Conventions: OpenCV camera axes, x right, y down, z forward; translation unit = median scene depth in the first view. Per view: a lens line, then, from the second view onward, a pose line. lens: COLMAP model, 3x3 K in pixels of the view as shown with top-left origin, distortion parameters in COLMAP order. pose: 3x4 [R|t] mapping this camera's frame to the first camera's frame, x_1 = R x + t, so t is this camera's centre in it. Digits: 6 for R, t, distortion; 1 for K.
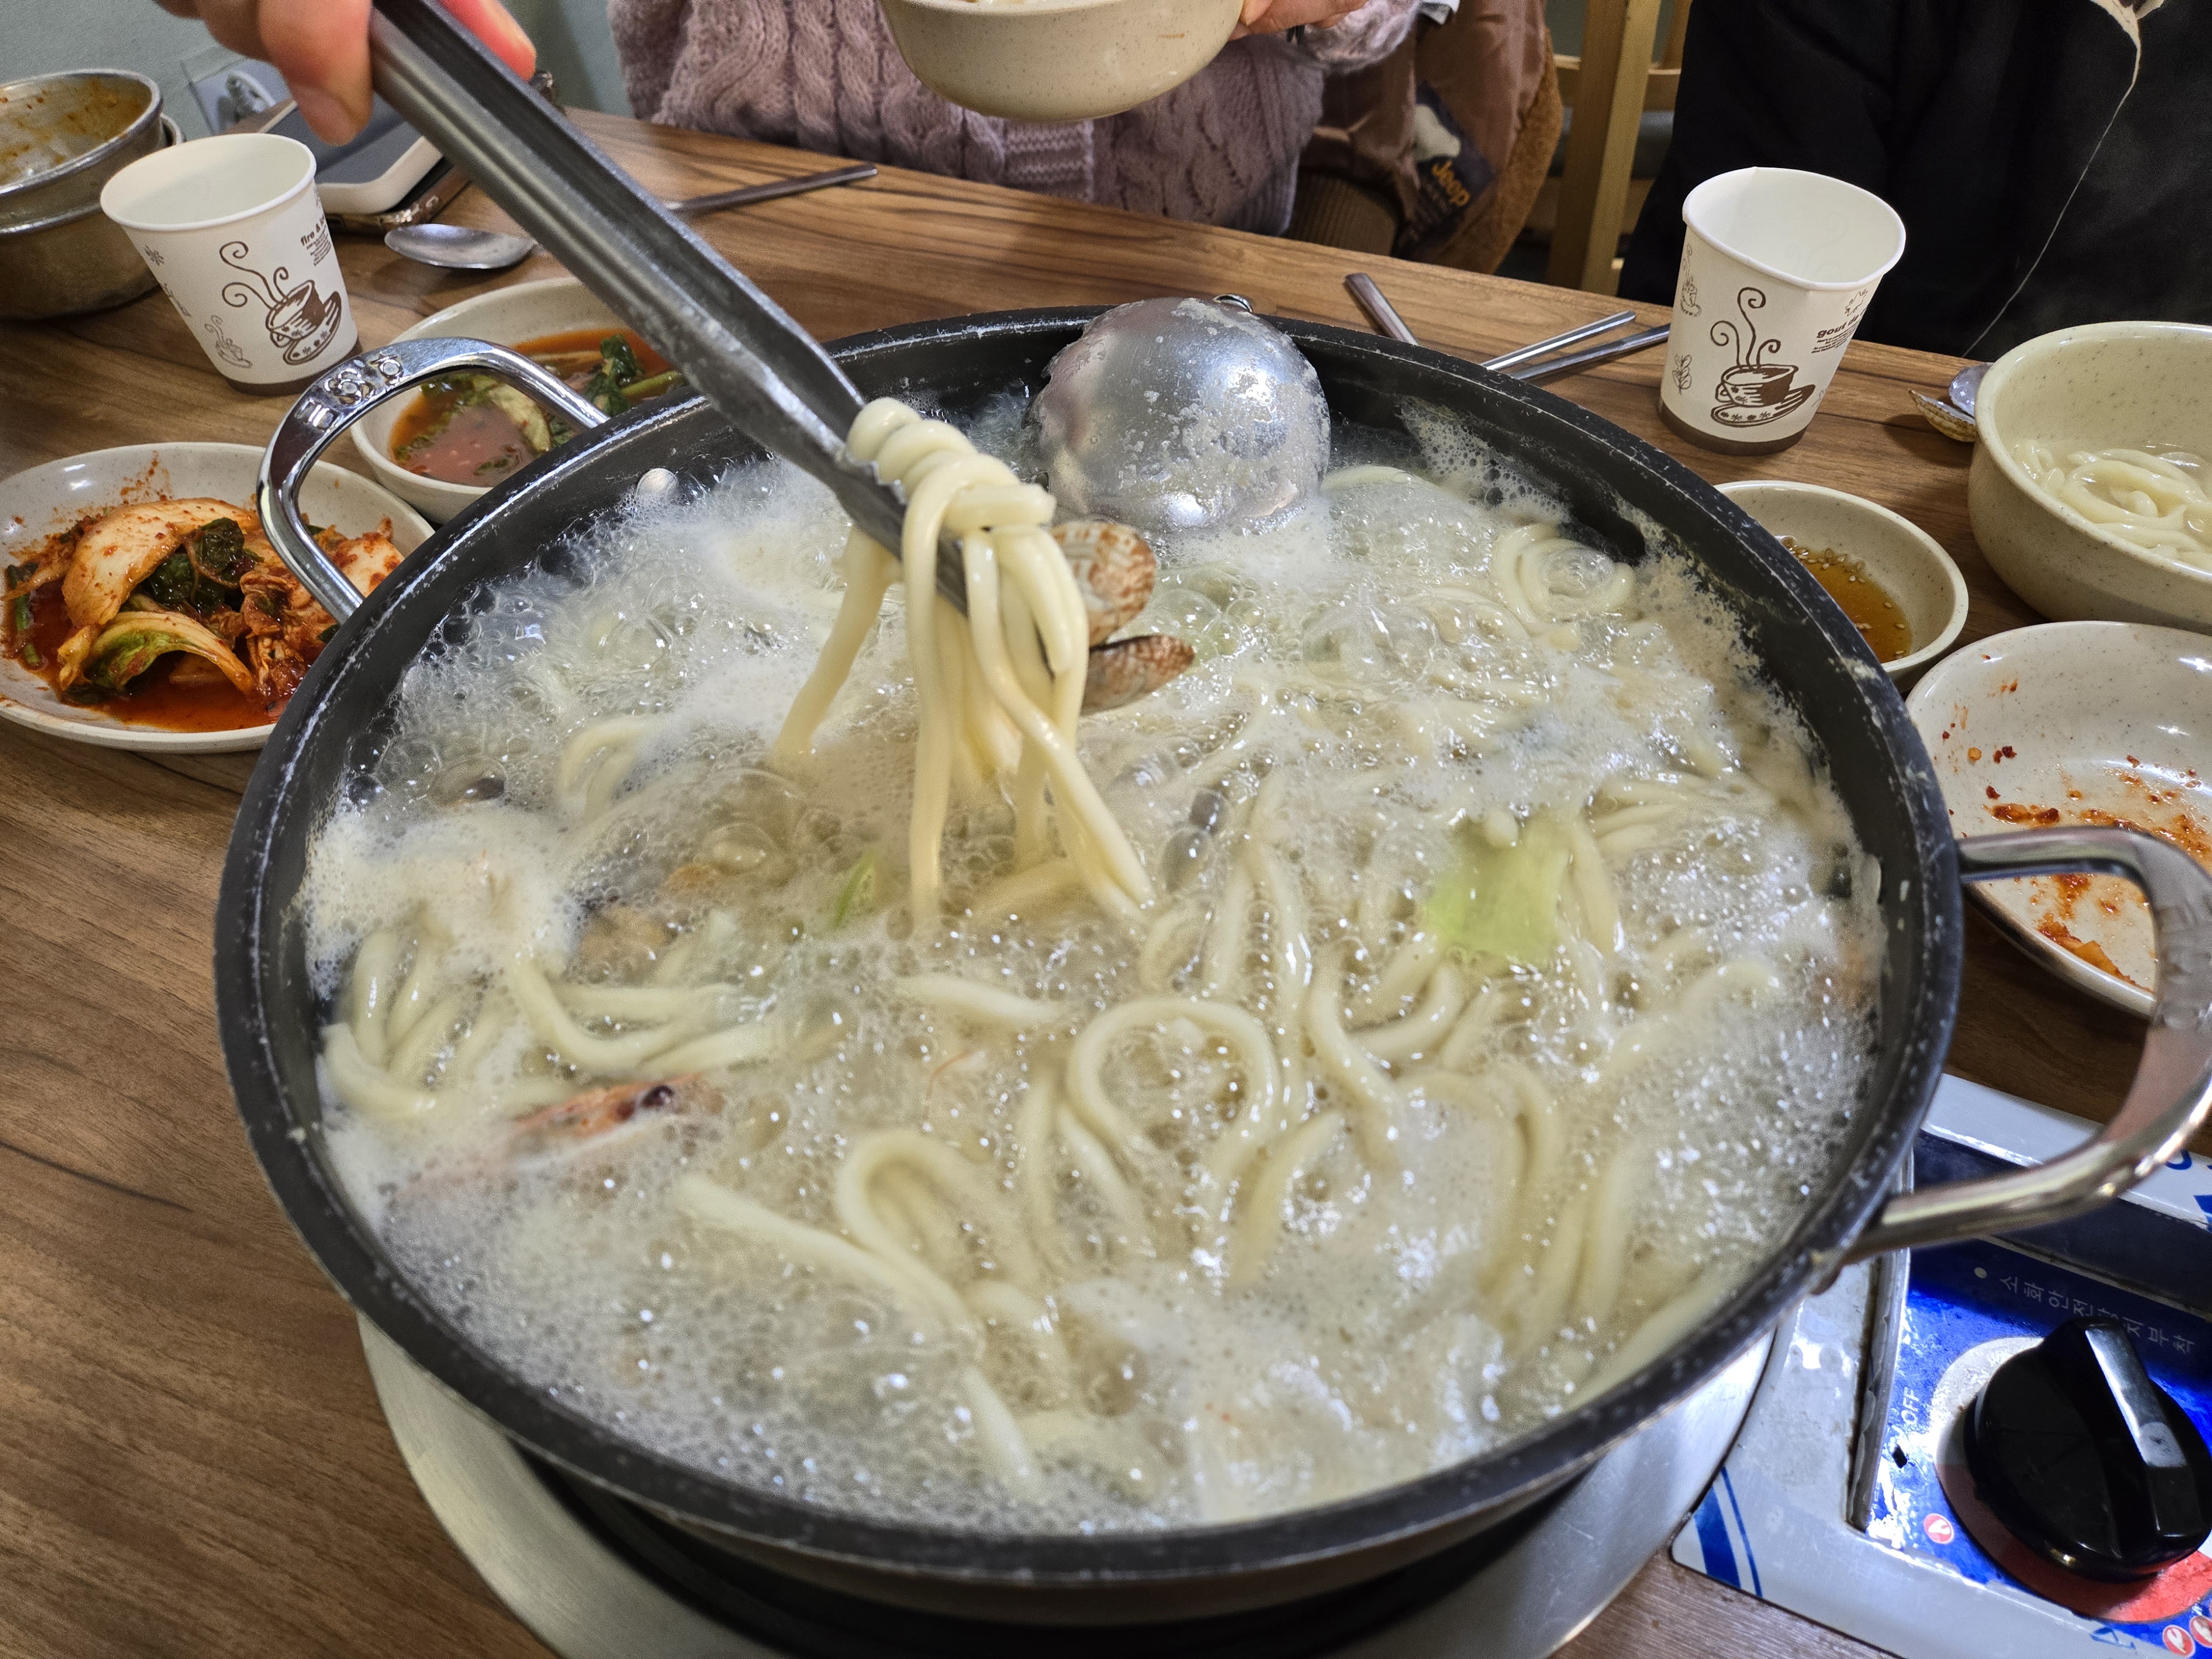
lens RADIAL K [[1509.3, 0, 1106.0], [0, 1509.3, 829.5], [0, 0, 1]] dist [0.158317, -0.109339]
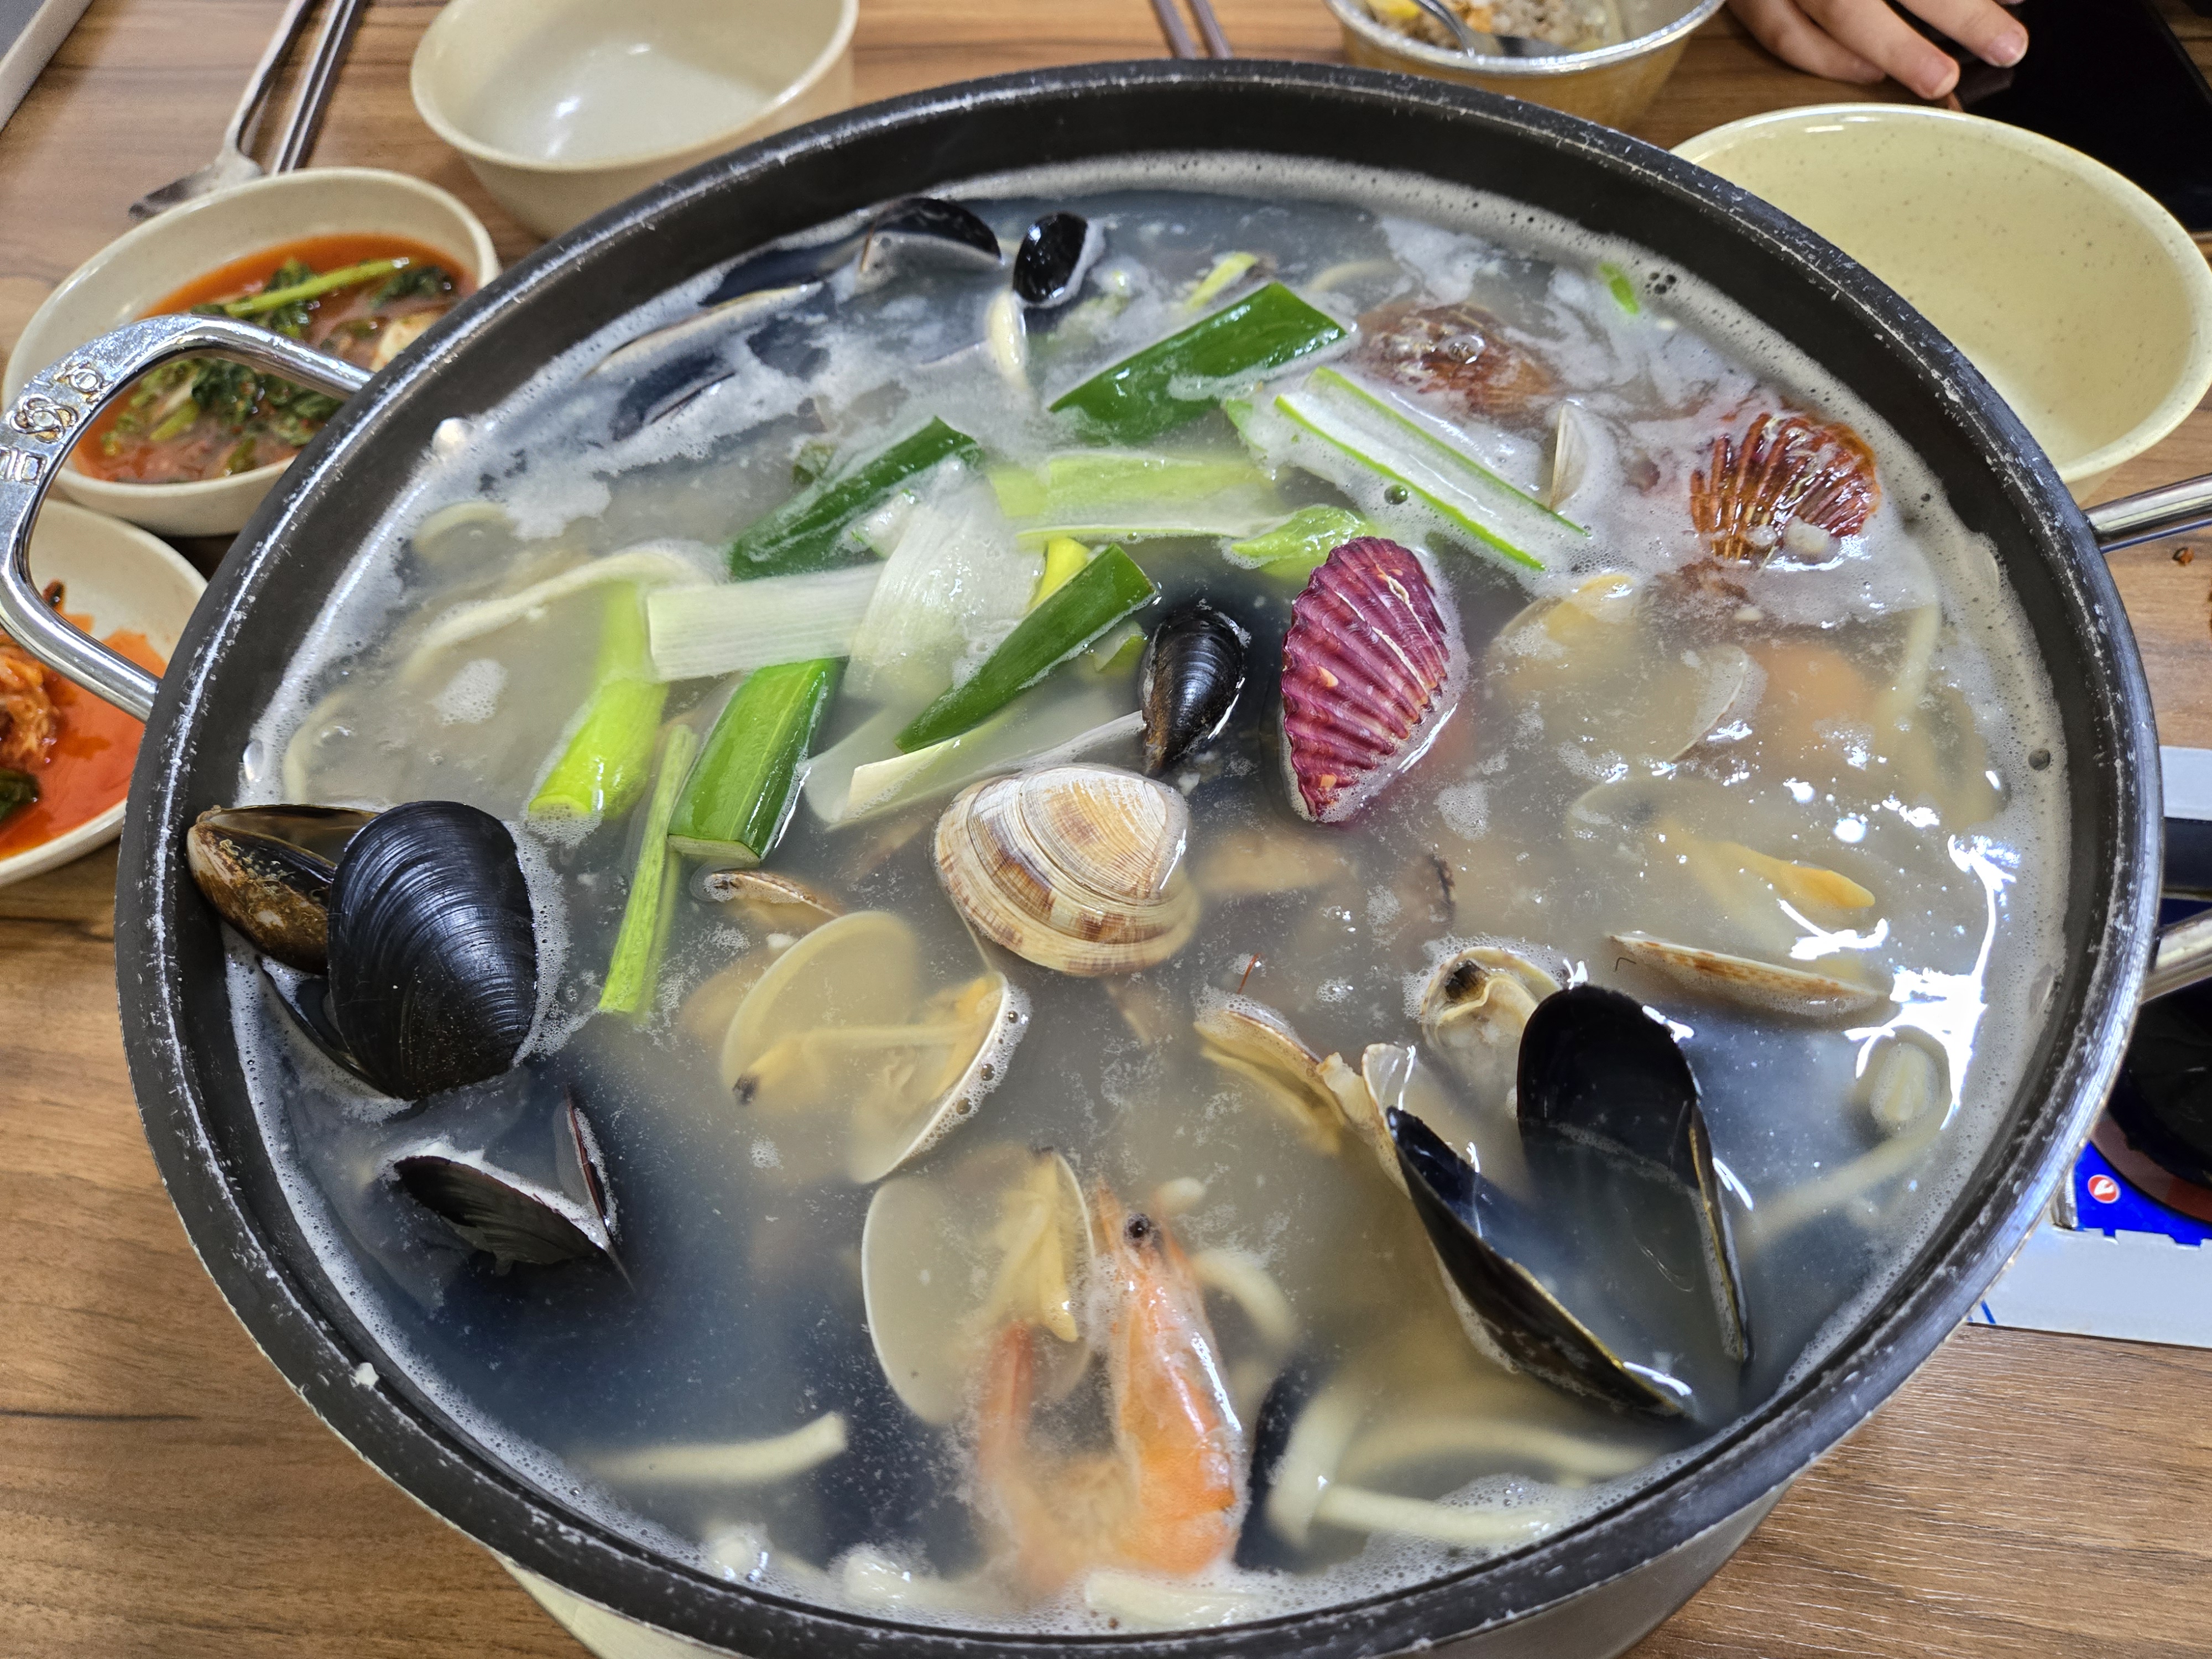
lens RADIAL K [[1509.3, 0, 1106.0], [0, 1509.3, 829.5], [0, 0, 1]] dist [0.158317, -0.109339]
pose [[0.959729, -0.263517, 0.097362, -0.108017], [0.246189, 0.955866, 0.160350, -0.084014], [-0.135320, -0.129922, 0.982247, 0.130510]]
